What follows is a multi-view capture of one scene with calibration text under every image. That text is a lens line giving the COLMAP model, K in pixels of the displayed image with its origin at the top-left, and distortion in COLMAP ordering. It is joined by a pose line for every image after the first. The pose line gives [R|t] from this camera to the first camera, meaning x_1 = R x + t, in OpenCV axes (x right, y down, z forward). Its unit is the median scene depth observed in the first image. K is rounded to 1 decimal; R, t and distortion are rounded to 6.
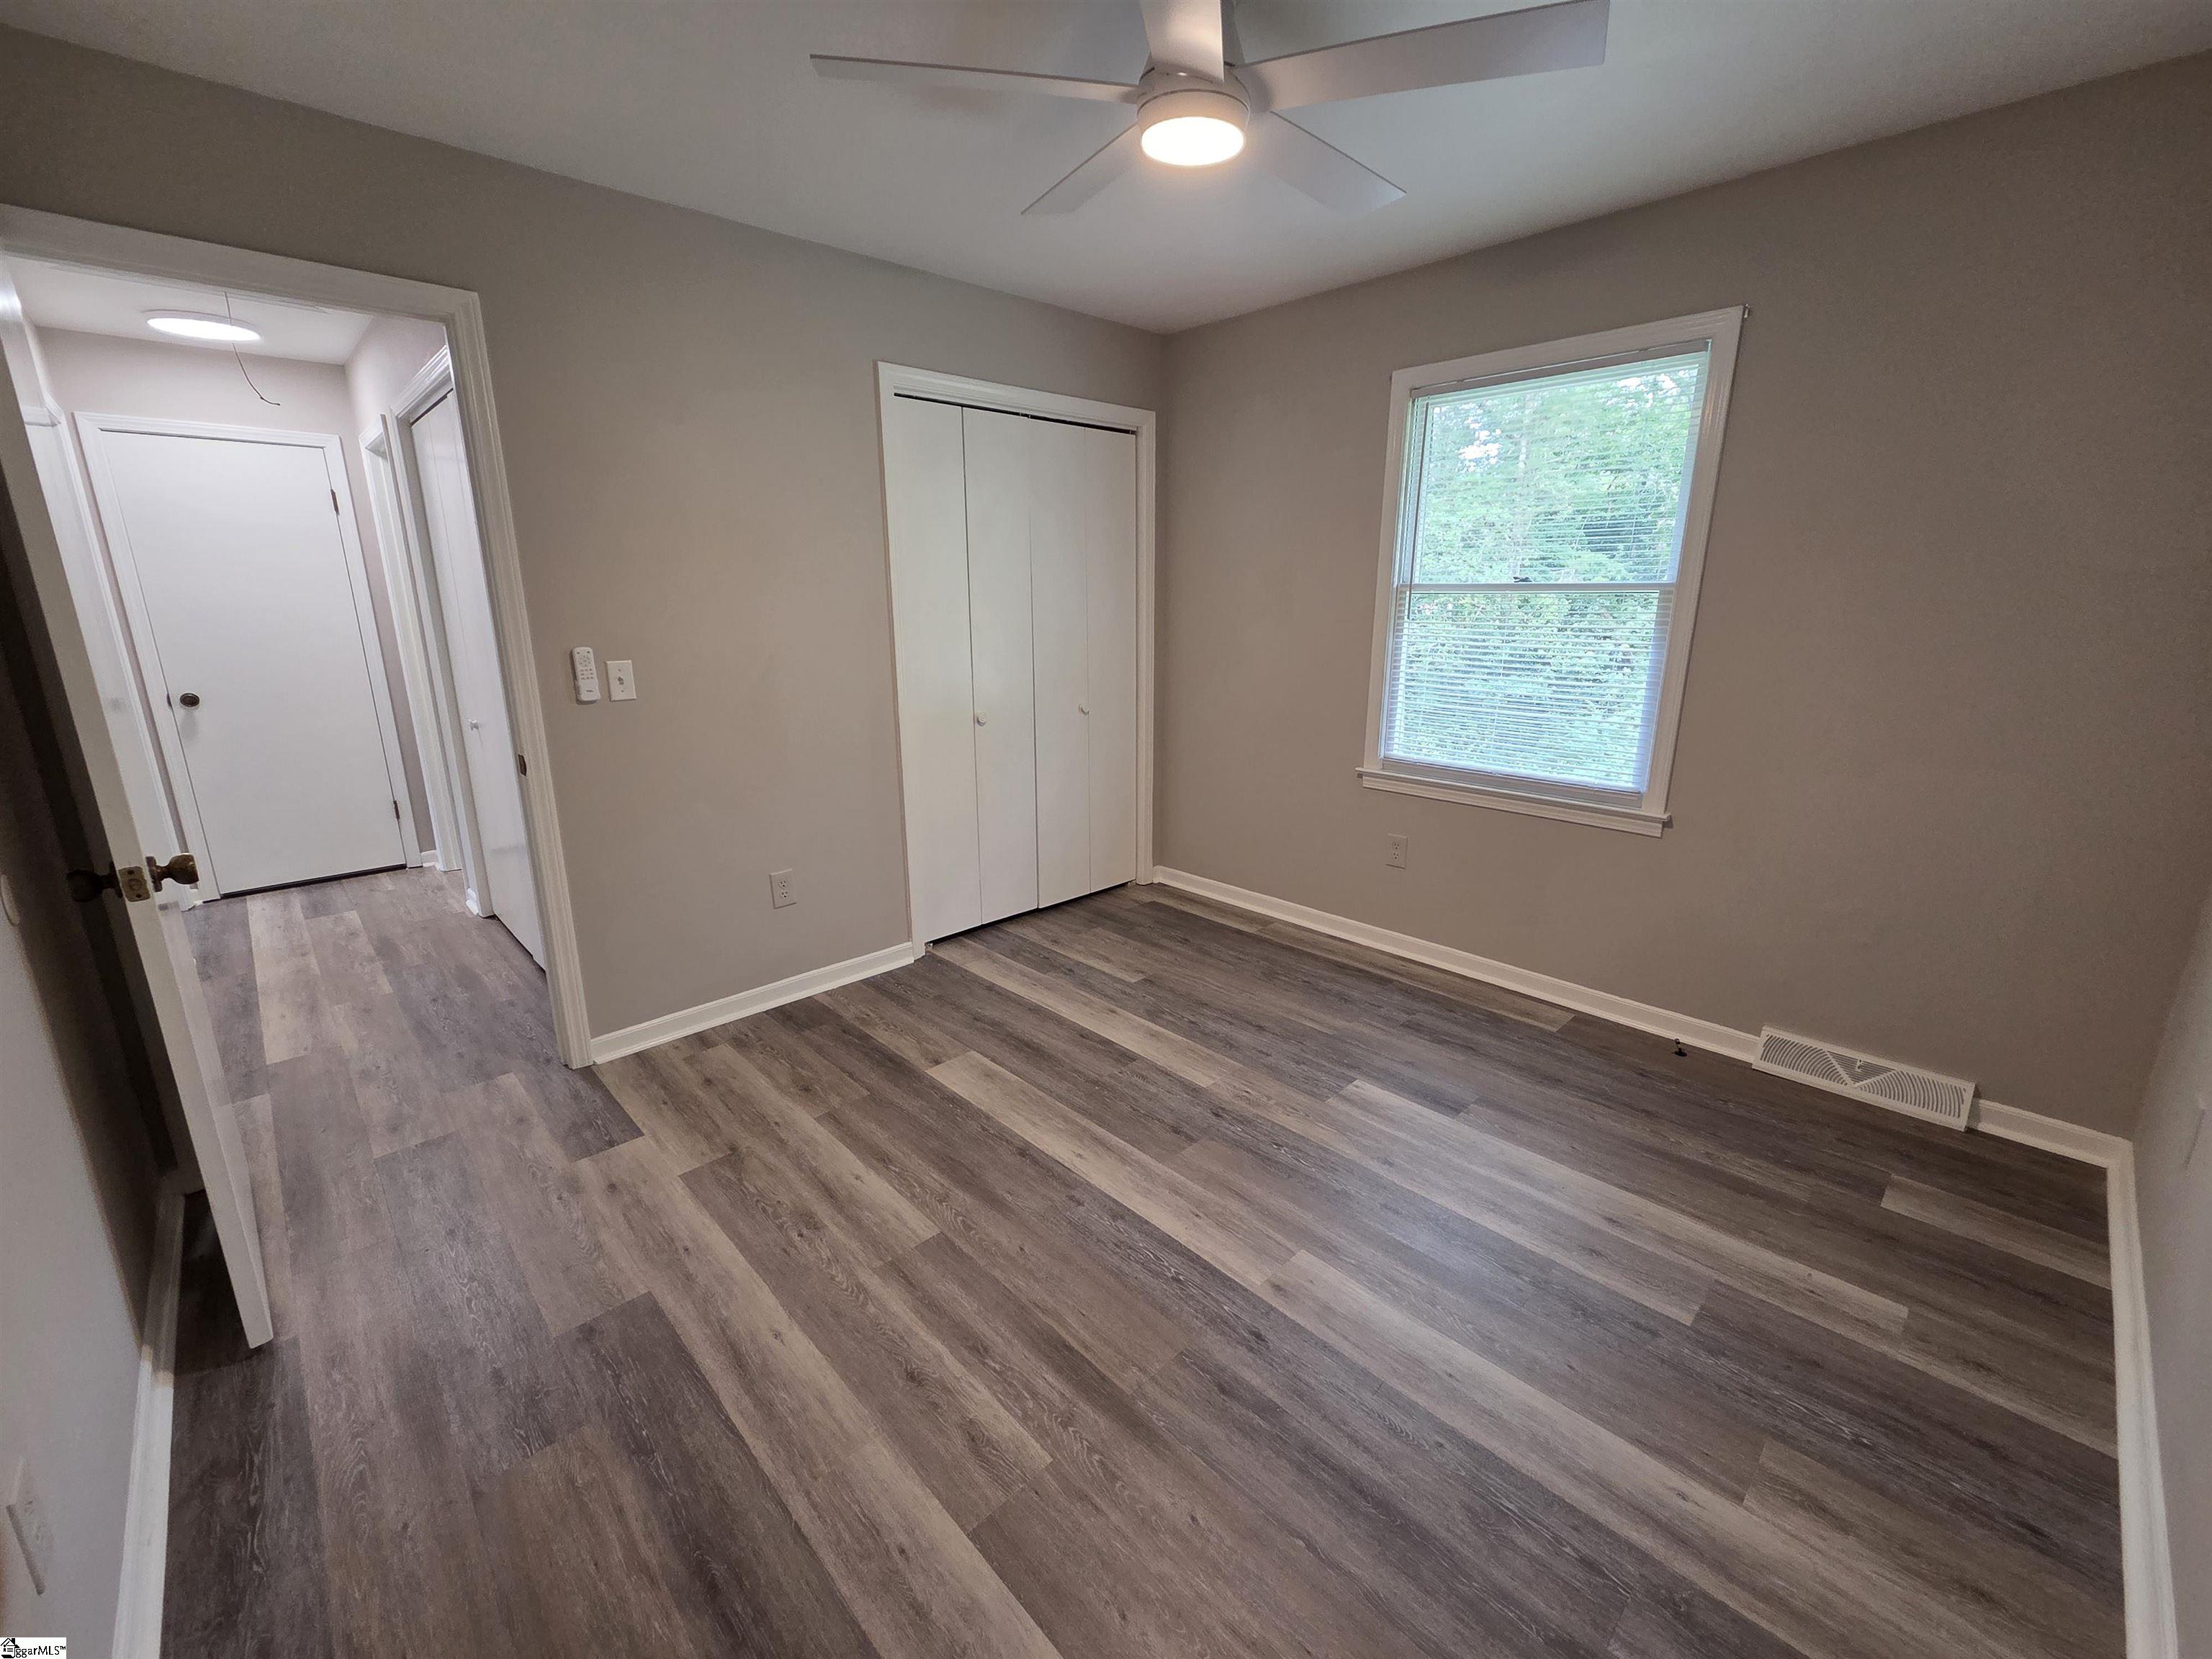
lens RADIAL K [[905.0, 0, 1083.7], [0, 905.0, 821.9], [0, 0, 1]] dist [0.006152, -0.001972]
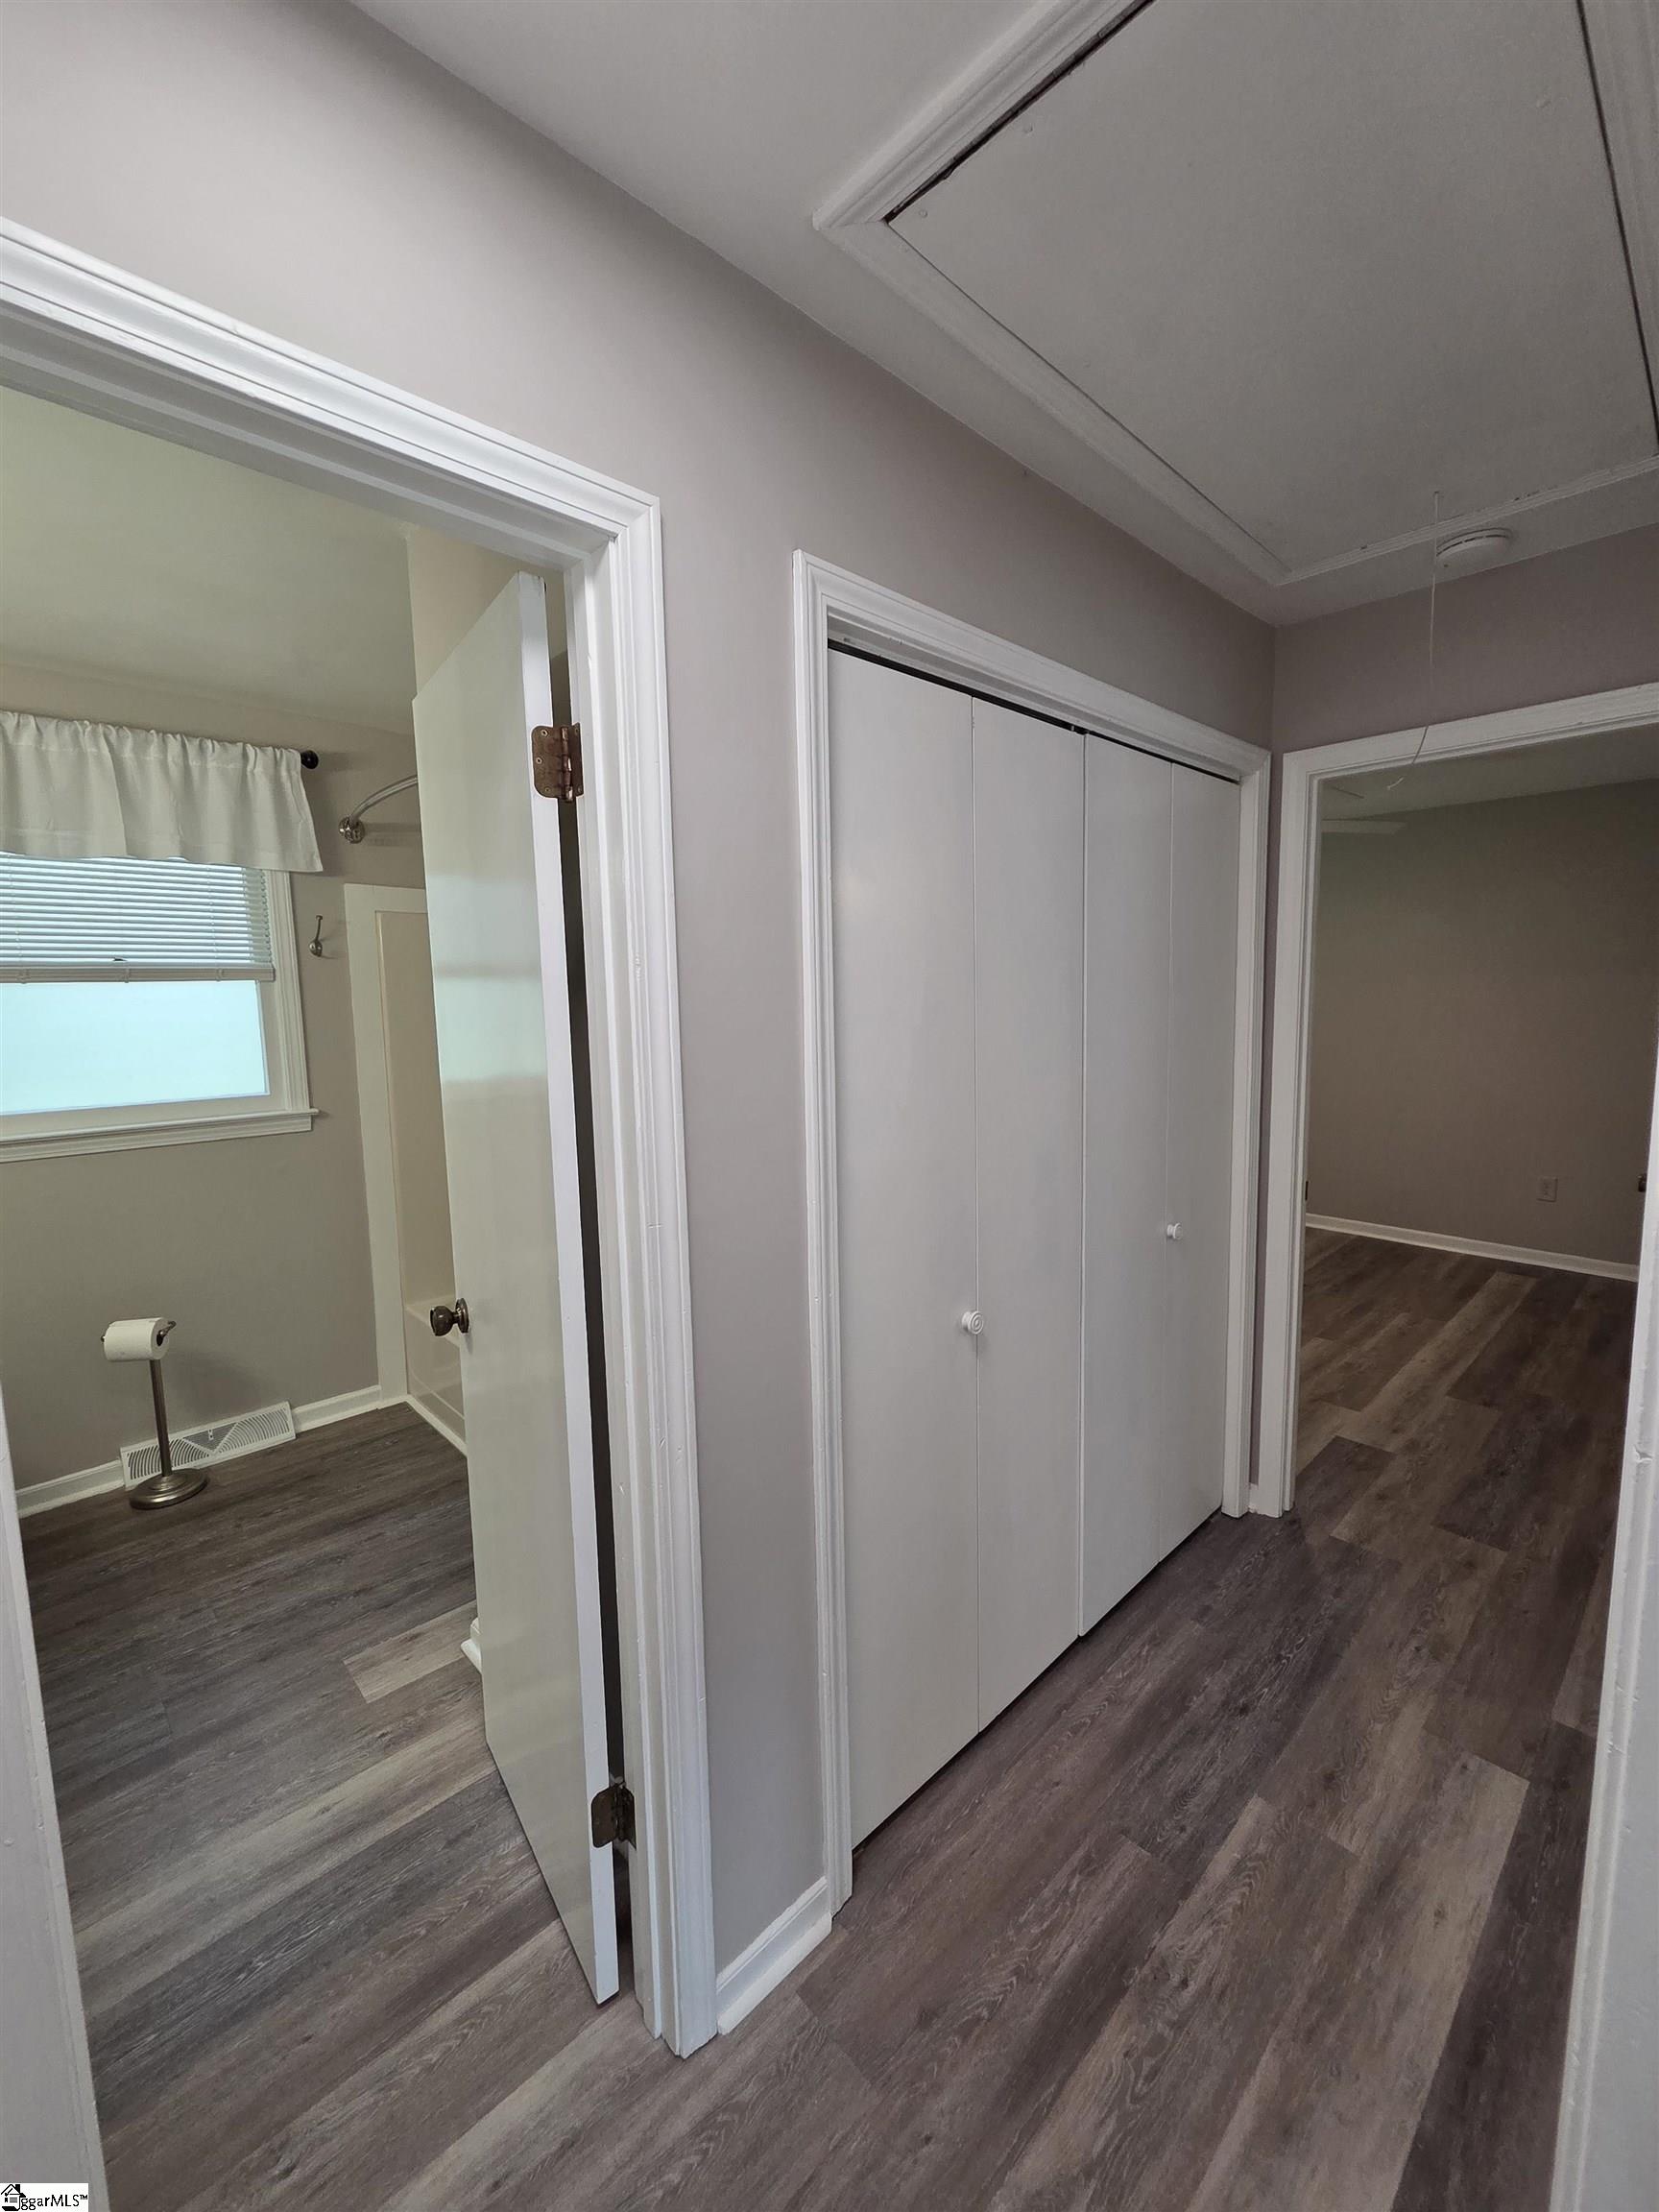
lens RADIAL K [[905.0, 0, 839.8], [0, 905.0, 1092.1], [0, 0, 1]] dist [0.006152, -0.001972]
pose [[-0.015635, -0.110248, 0.993781, -1.732878], [0.257858, 0.959839, 0.110539, -0.451381], [-0.966056, 0.257983, 0.013421, 1.574137]]
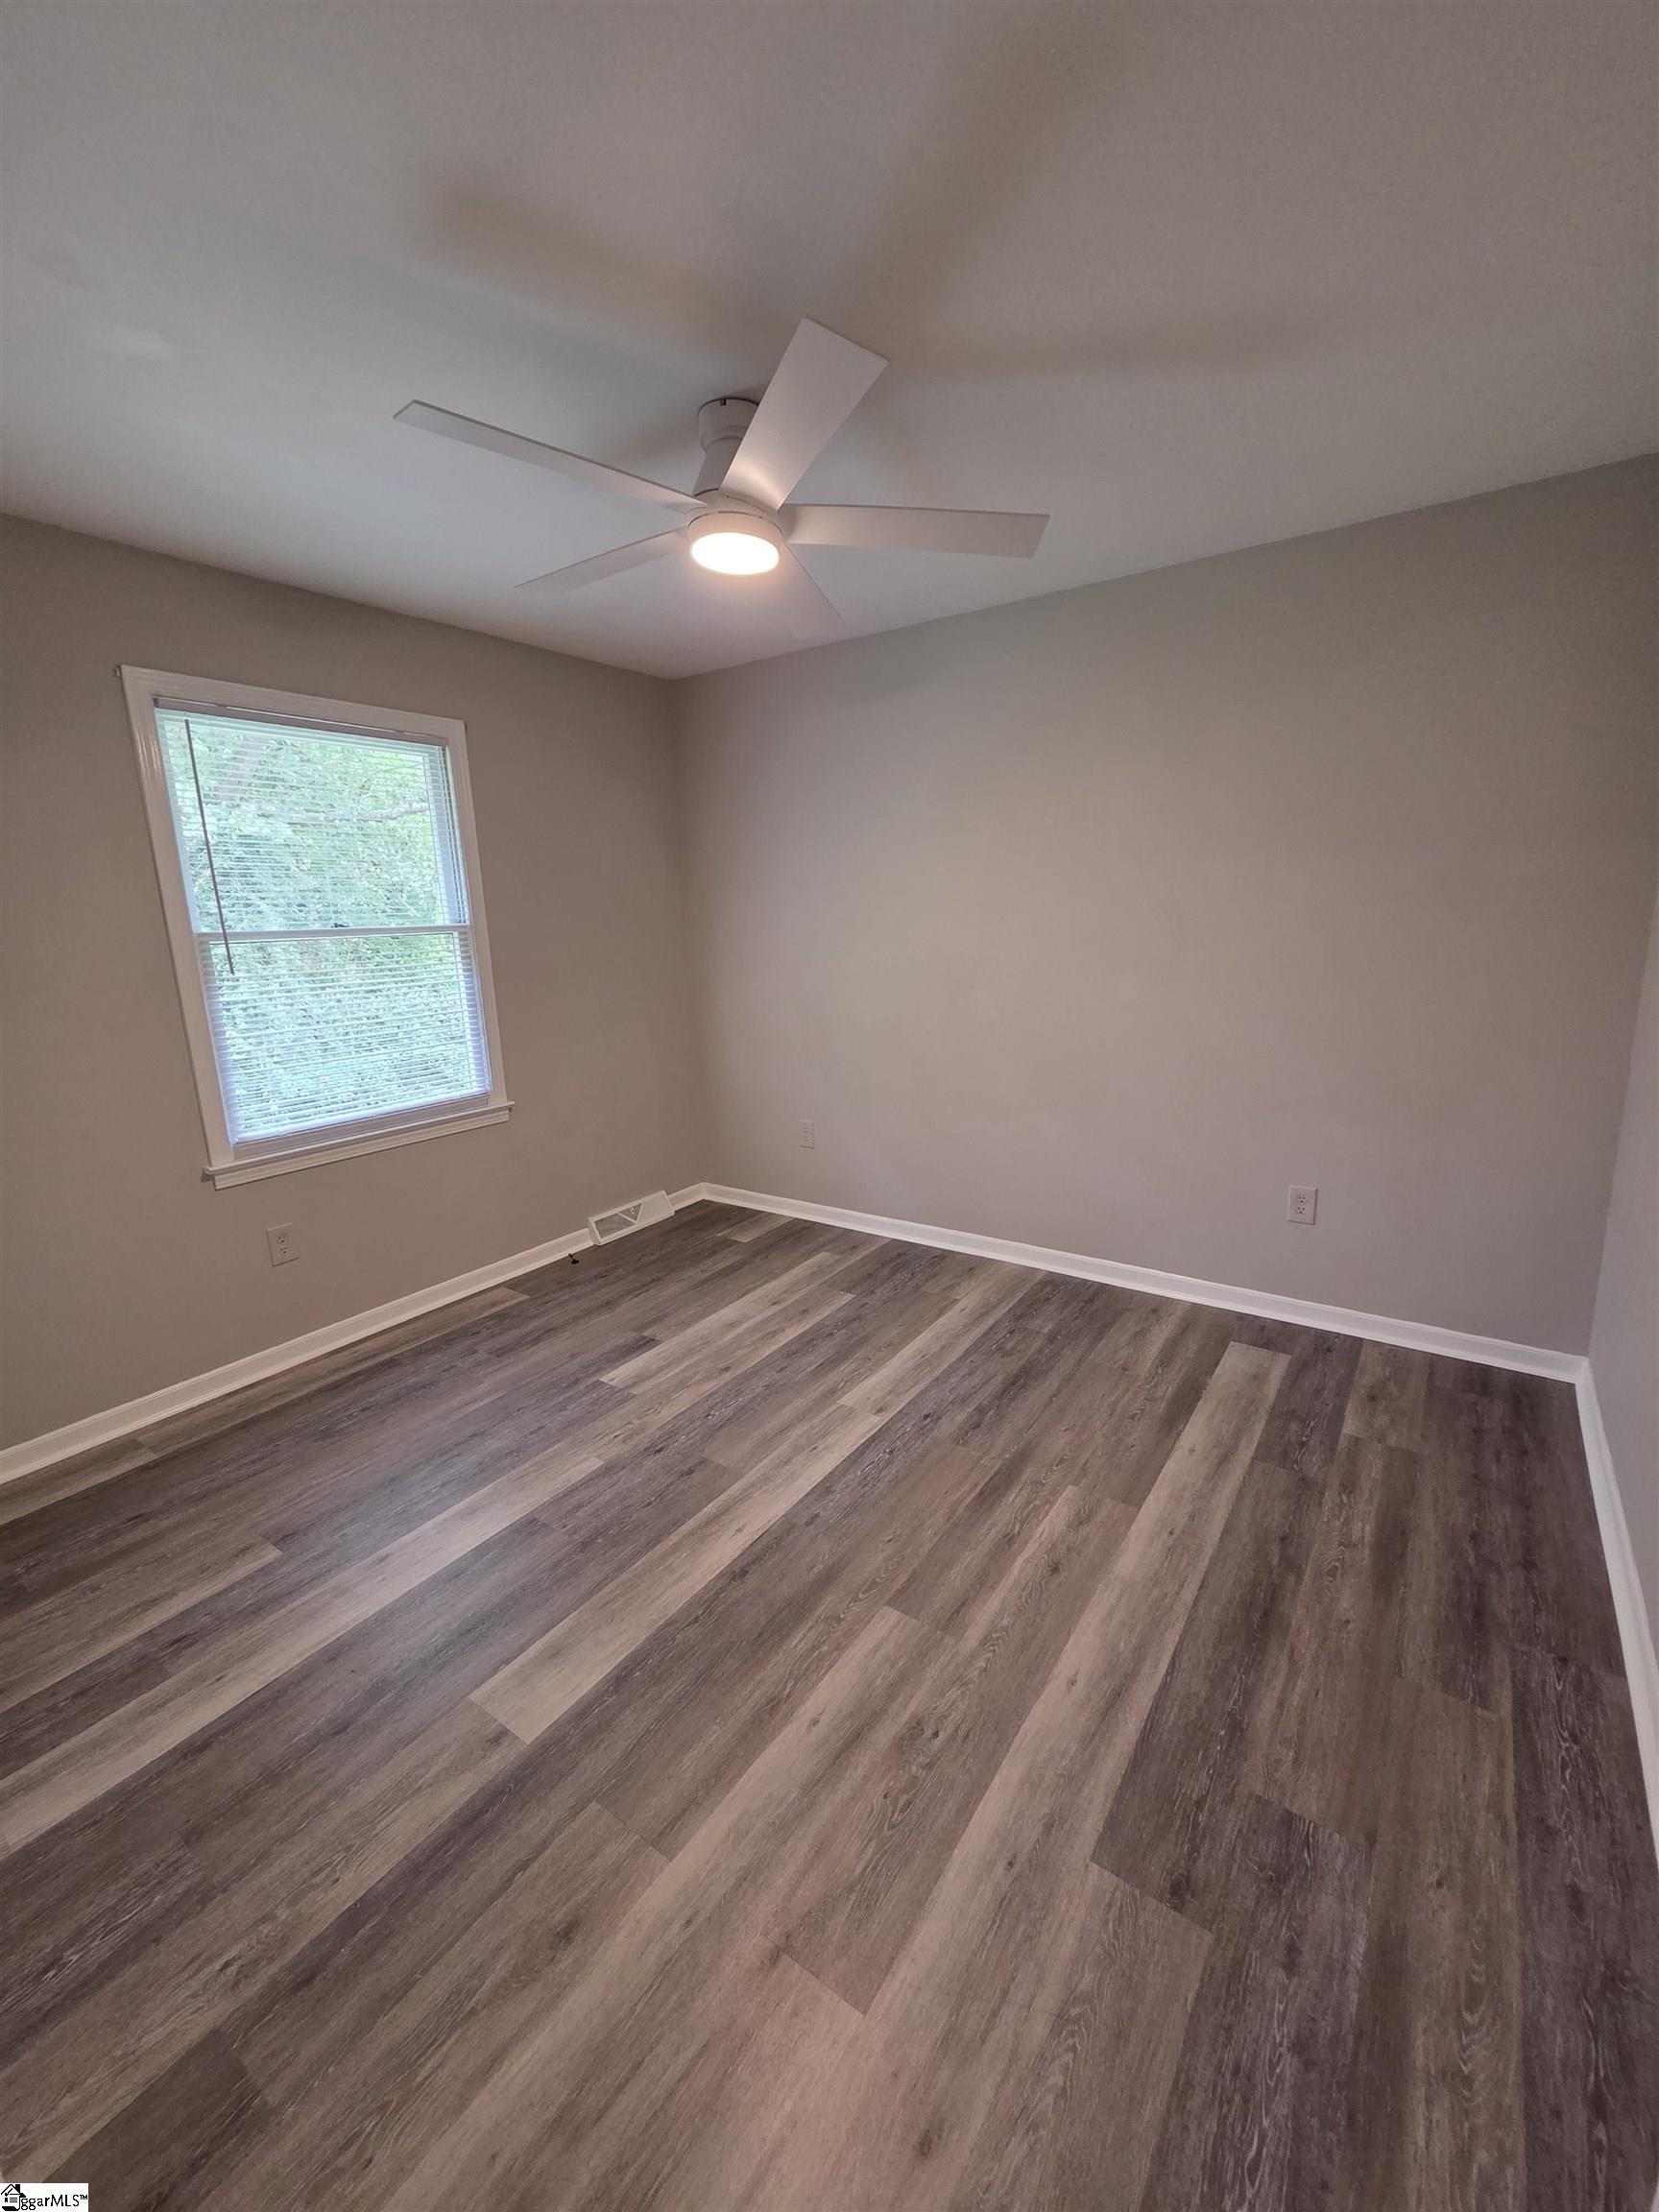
lens RADIAL K [[905.0, 0, 851.1], [0, 905.0, 1096.2], [0, 0, 1]] dist [0.006152, -0.001972]
pose [[-0.221919, -0.190480, 0.956279, -0.815585], [0.271281, 0.929951, 0.248191, -0.239402], [-0.936567, 0.314499, -0.154701, 0.876533]]
